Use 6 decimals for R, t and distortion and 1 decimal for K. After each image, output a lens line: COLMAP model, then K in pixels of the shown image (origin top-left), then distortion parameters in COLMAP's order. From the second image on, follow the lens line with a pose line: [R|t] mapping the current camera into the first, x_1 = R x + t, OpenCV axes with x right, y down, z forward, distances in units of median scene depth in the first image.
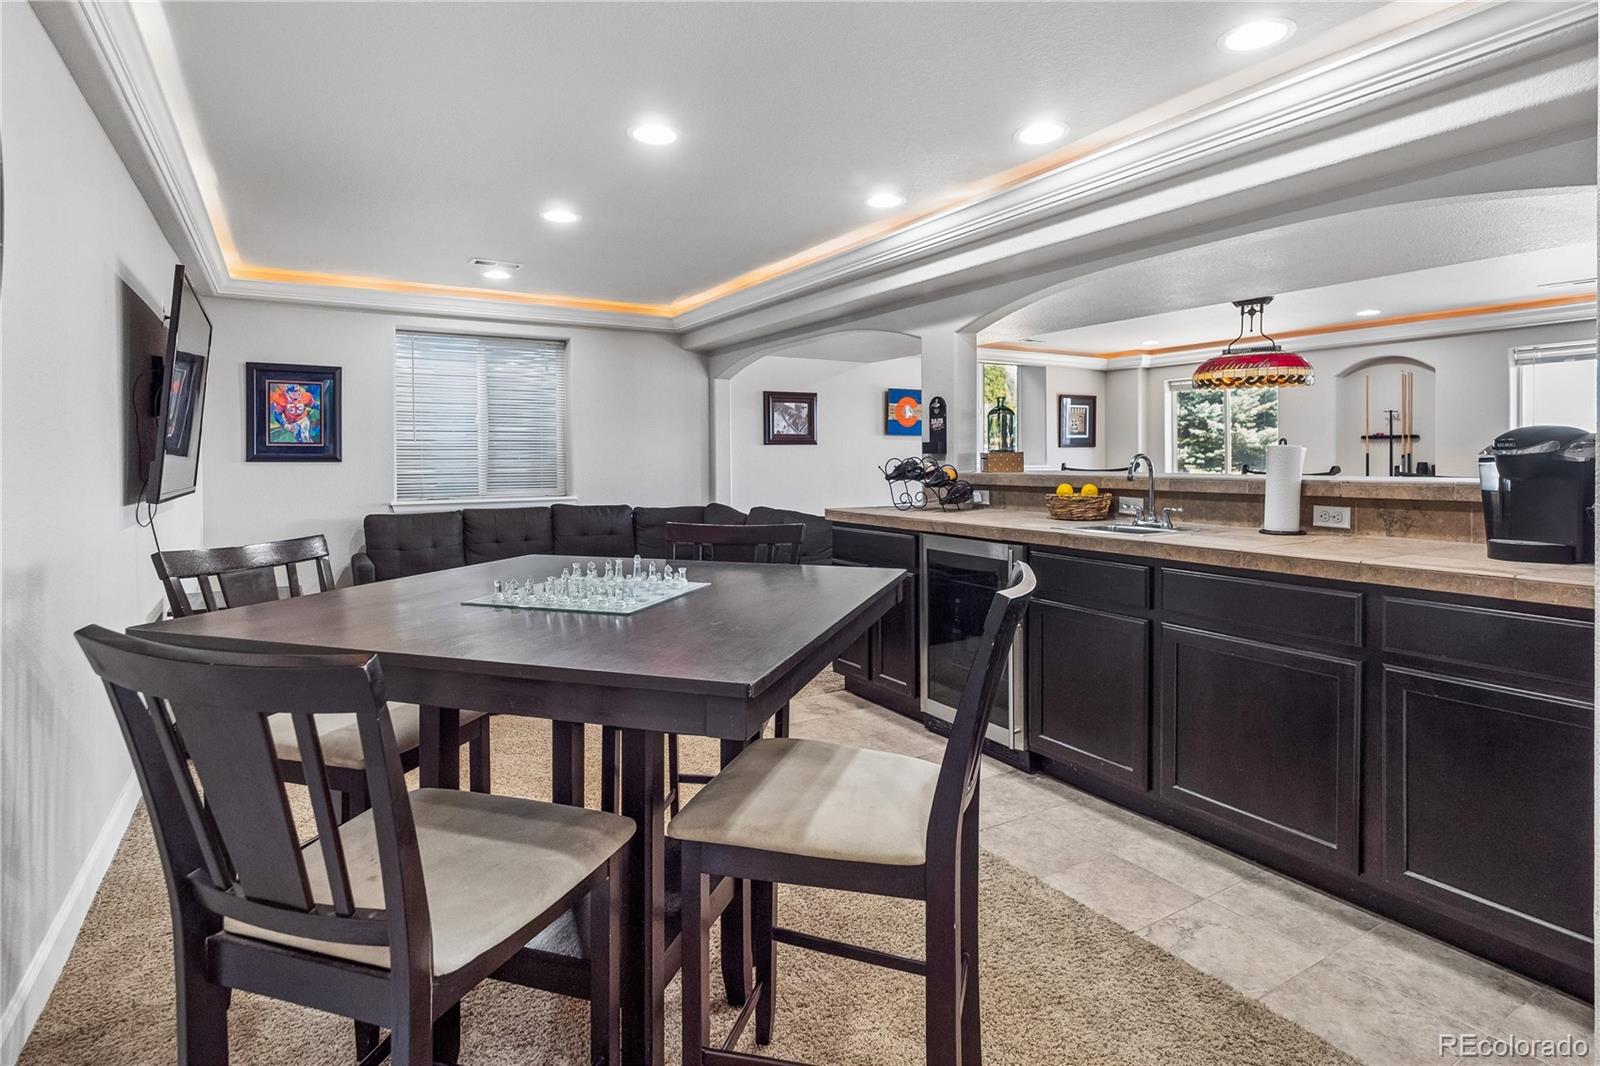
lens RADIAL K [[846.1, 0, 819.4], [0, 846.1, 465.4], [0, 0, 1]] dist [0.005313, -0.000295]
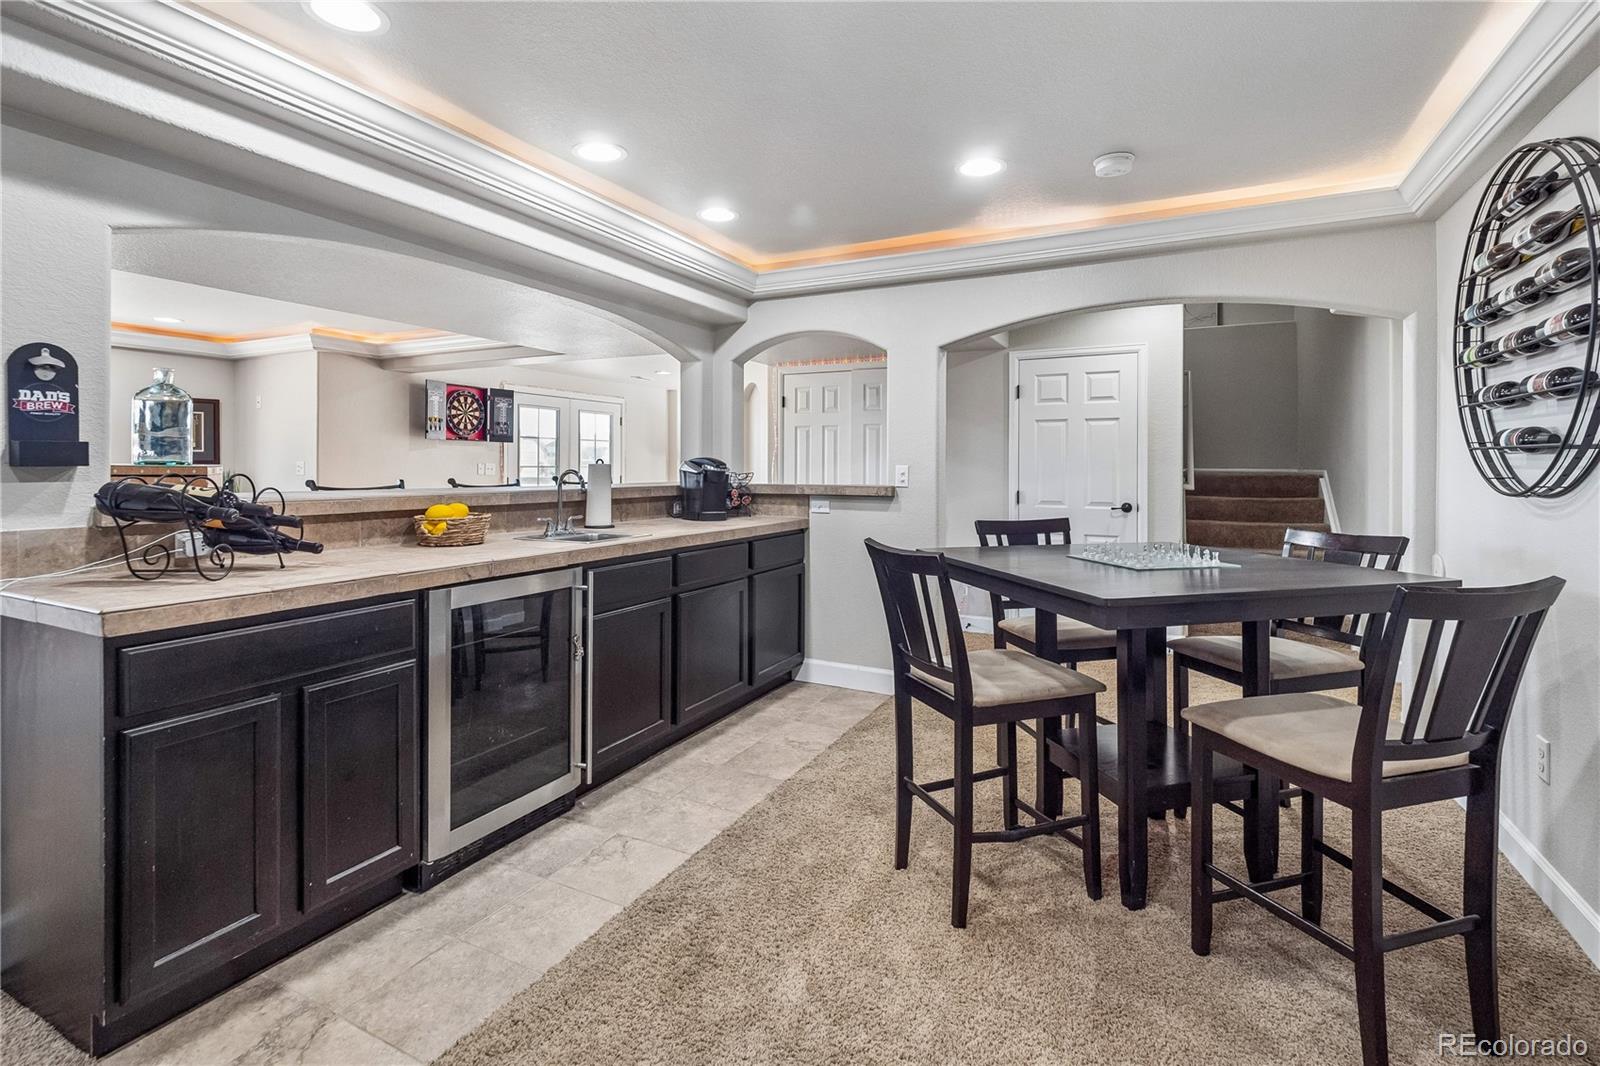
lens RADIAL K [[757.9, 0, 793.9], [0, 757.9, 466.0], [0, 0, 1]] dist [0.001624, -0.002764]
pose [[-0.513540, 0.001920, 0.858063, -0.314811], [0.007581, 0.999969, 0.002300, -0.008968], [-0.858032, 0.007686, -0.513539, 0.634794]]
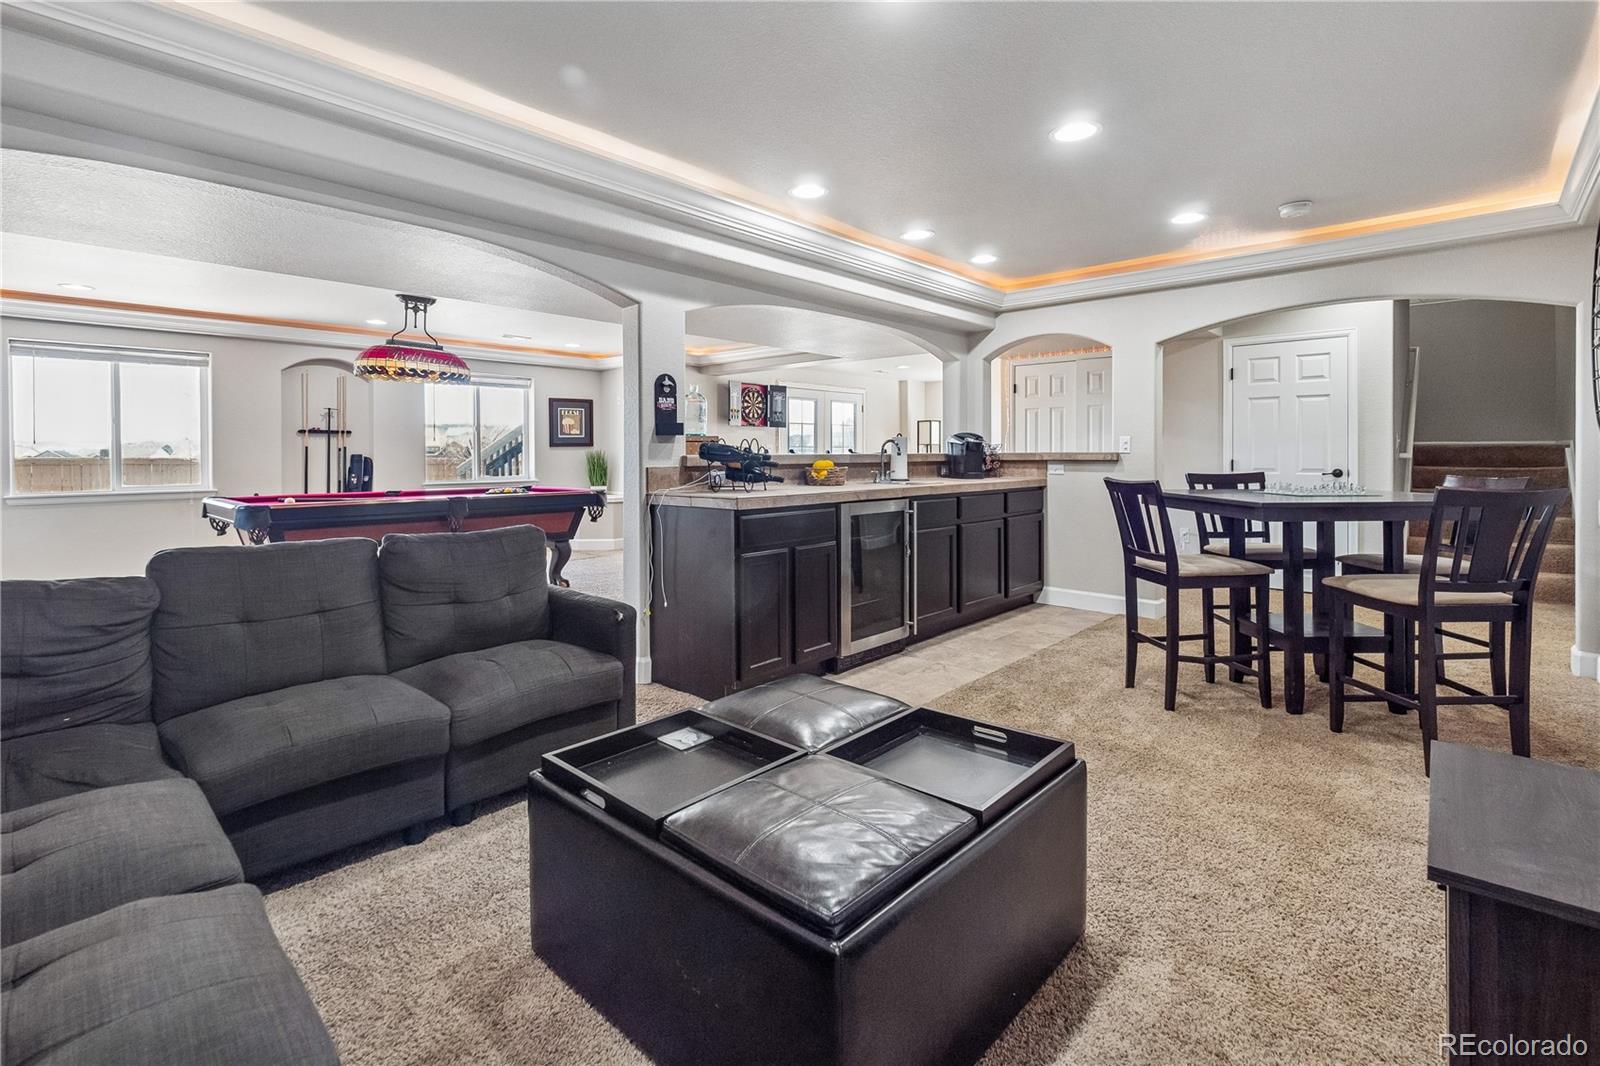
lens RADIAL K [[757.9, 0, 781.6], [0, 757.9, 464.1], [0, 0, 1]] dist [0.001624, -0.002764]
pose [[-0.264145, -0.008348, 0.964447, -0.513674], [0.016504, 0.999777, 0.013174, 0.006340], [-0.964342, 0.019397, -0.263948, 0.810070]]
